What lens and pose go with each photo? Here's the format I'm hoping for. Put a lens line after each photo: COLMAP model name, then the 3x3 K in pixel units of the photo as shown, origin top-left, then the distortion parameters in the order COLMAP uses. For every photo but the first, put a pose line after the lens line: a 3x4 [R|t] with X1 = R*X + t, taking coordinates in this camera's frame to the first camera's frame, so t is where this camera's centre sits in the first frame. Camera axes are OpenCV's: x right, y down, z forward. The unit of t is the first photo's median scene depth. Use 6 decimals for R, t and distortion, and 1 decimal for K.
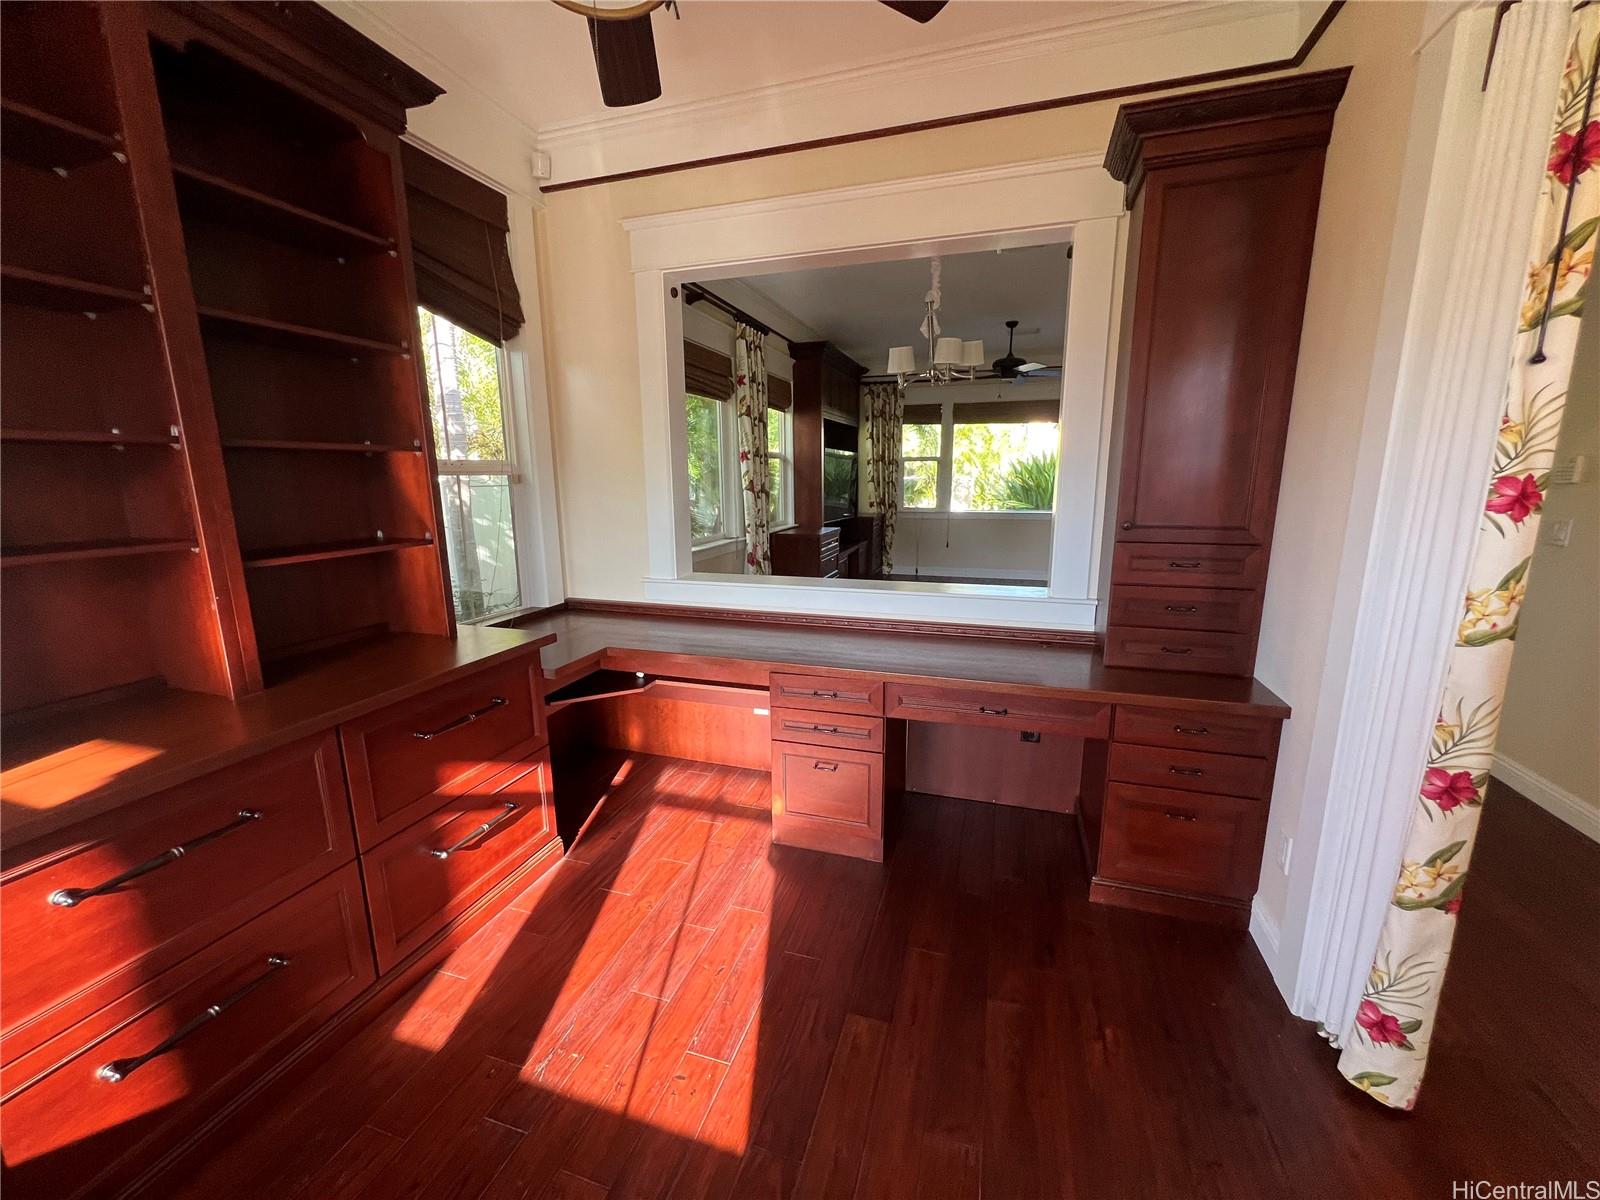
lens RADIAL K [[636.2, 0, 799.5], [0, 636.2, 602.3], [0, 0, 1]] dist [-0.001631, 0.000003]
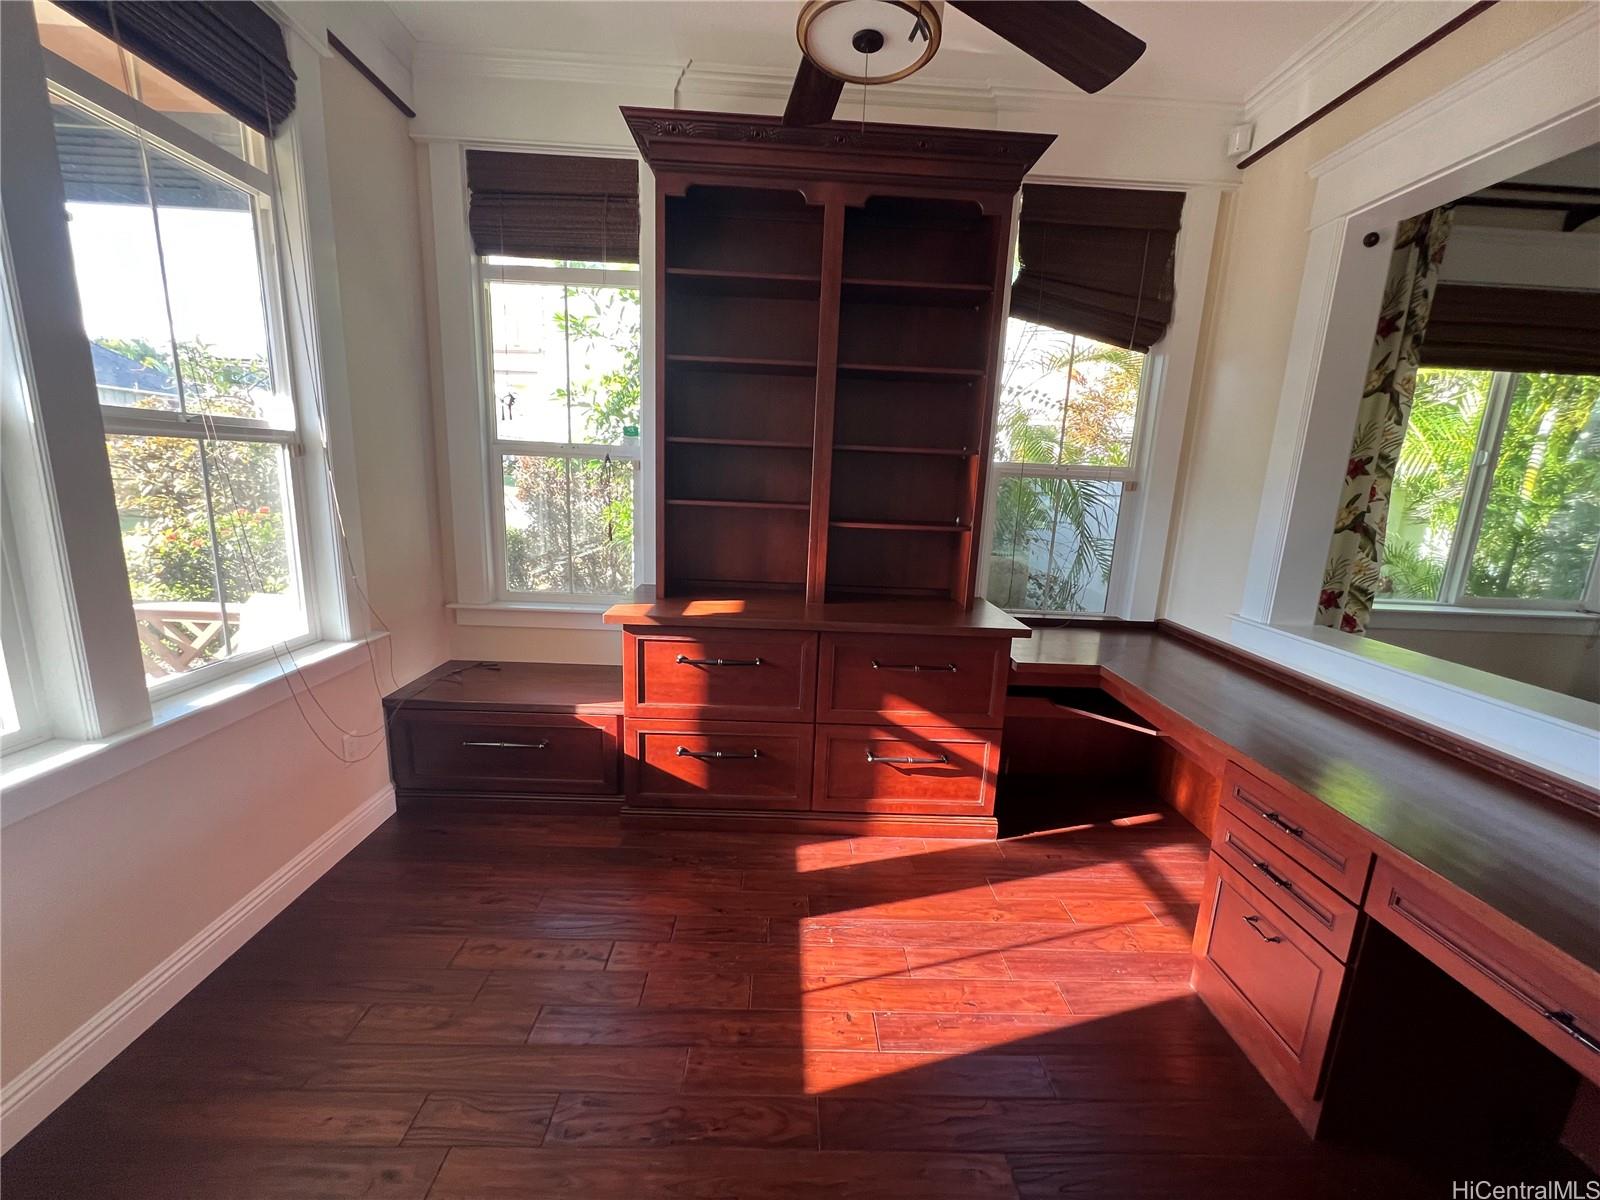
lens RADIAL K [[636.2, 0, 799.5], [0, 636.2, 602.3], [0, 0, 1]] dist [-0.001631, 0.000003]
pose [[0.330145, 0.212094, -0.919794, 0.470647], [-0.232660, 0.962651, 0.138467, -0.054755], [0.914808, 0.168285, 0.367160, 0.291231]]
